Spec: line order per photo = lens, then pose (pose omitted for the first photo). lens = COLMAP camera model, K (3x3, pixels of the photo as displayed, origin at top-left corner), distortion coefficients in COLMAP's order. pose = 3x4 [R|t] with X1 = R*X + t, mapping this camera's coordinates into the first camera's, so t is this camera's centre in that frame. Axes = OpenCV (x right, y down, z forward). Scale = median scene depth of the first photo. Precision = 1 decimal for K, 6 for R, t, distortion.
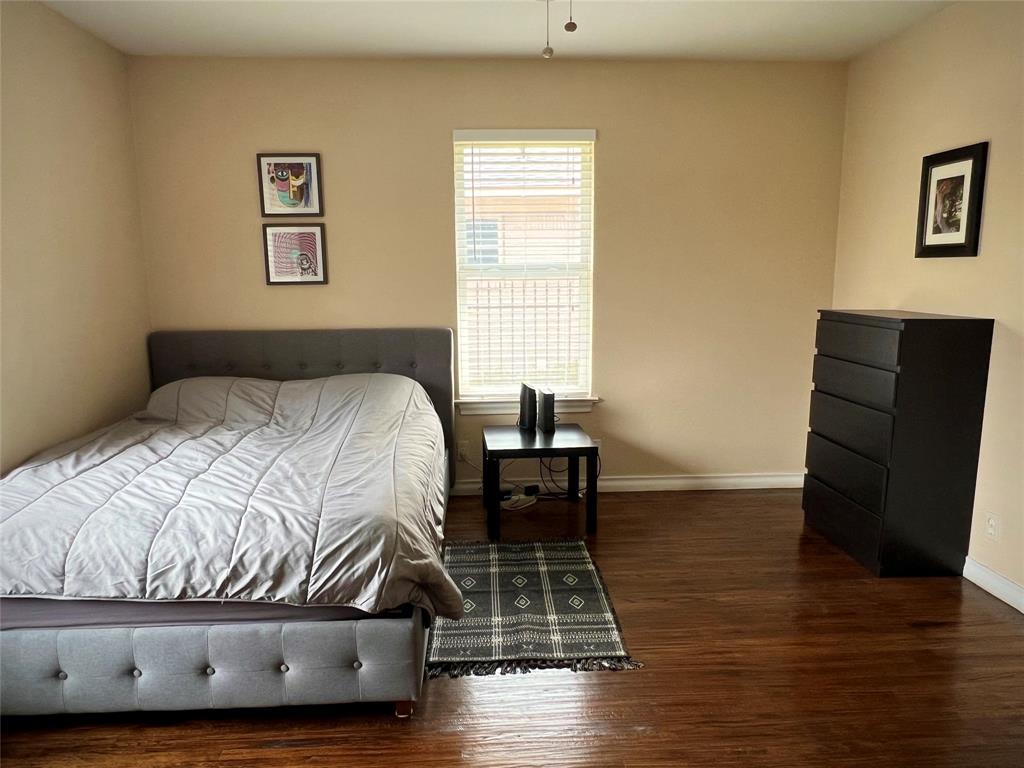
lens RADIAL K [[715.3, 0, 512.0], [0, 715.3, 384.0], [0, 0, 1]] dist [0.001949, -0.000574]
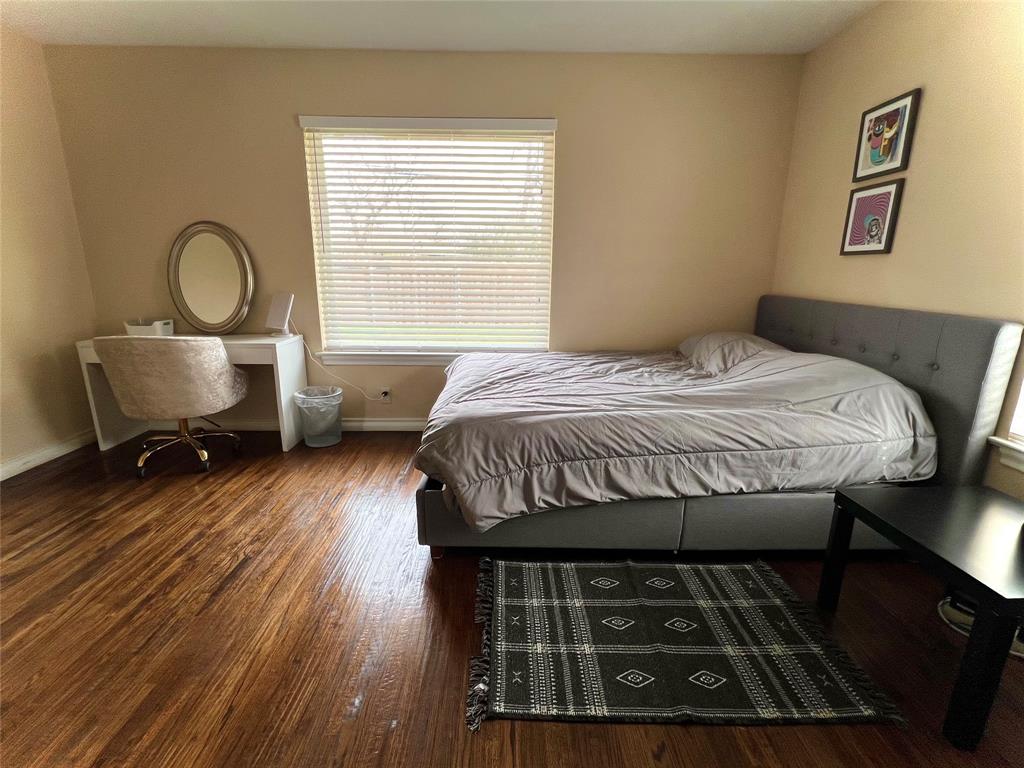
lens RADIAL K [[481.8, 0, 512.0], [0, 481.8, 384.0], [0, 0, 1]] dist [0.001518, -0.000075]
pose [[-0.047182, 0.248354, -0.967520, 0.367454], [-0.162262, 0.953828, 0.252752, -0.065606], [0.985619, 0.168917, -0.004705, 0.604118]]
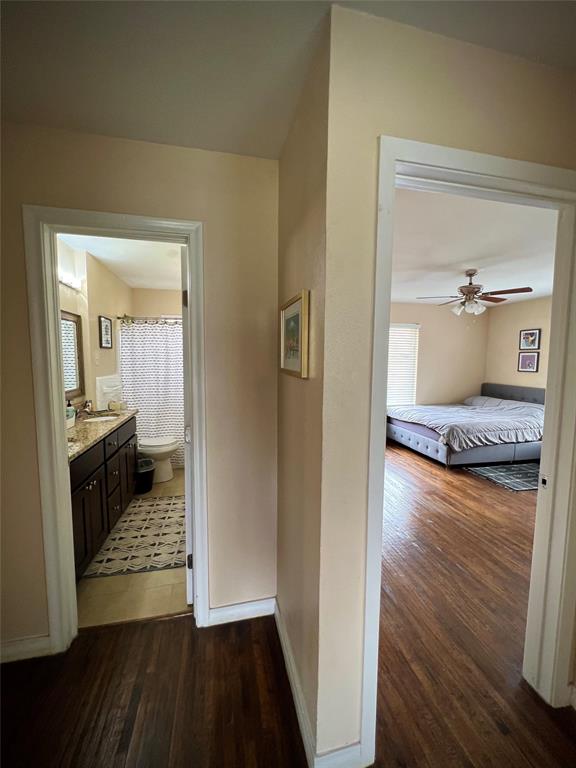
lens RADIAL K [[307.8, 0, 288.0], [0, 307.8, 384.0], [0, 0, 1]] dist [0.001499, 0.000203]
pose [[0.167496, 0.093578, -0.981421, 0.826951], [-0.162464, 0.984495, 0.066144, -0.011981], [0.972394, 0.148367, 0.180102, -0.208156]]
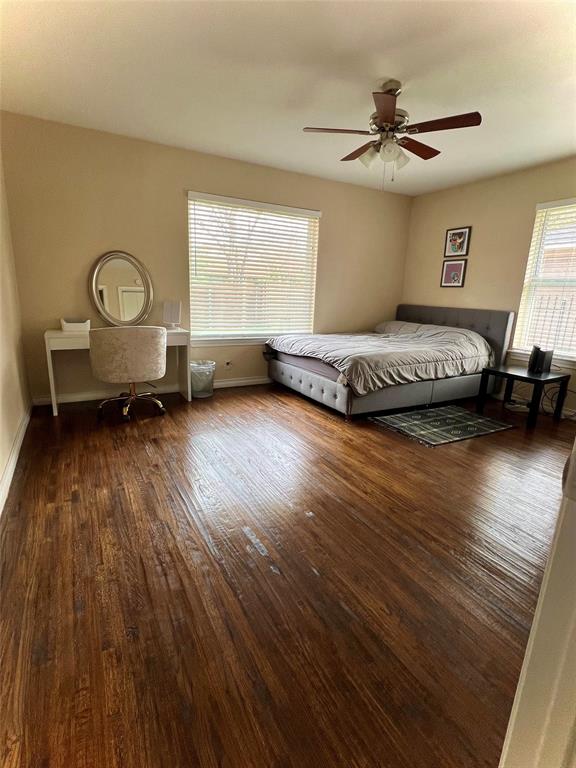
lens RADIAL K [[376.8, 0, 288.0], [0, 376.8, 384.0], [0, 0, 1]] dist [-0.002690, -0.000275]
pose [[0.435839, 0.239250, -0.867643, 0.599017], [-0.178102, 0.967884, 0.177426, 0.039268], [0.882227, 0.077200, 0.464453, 0.012236]]
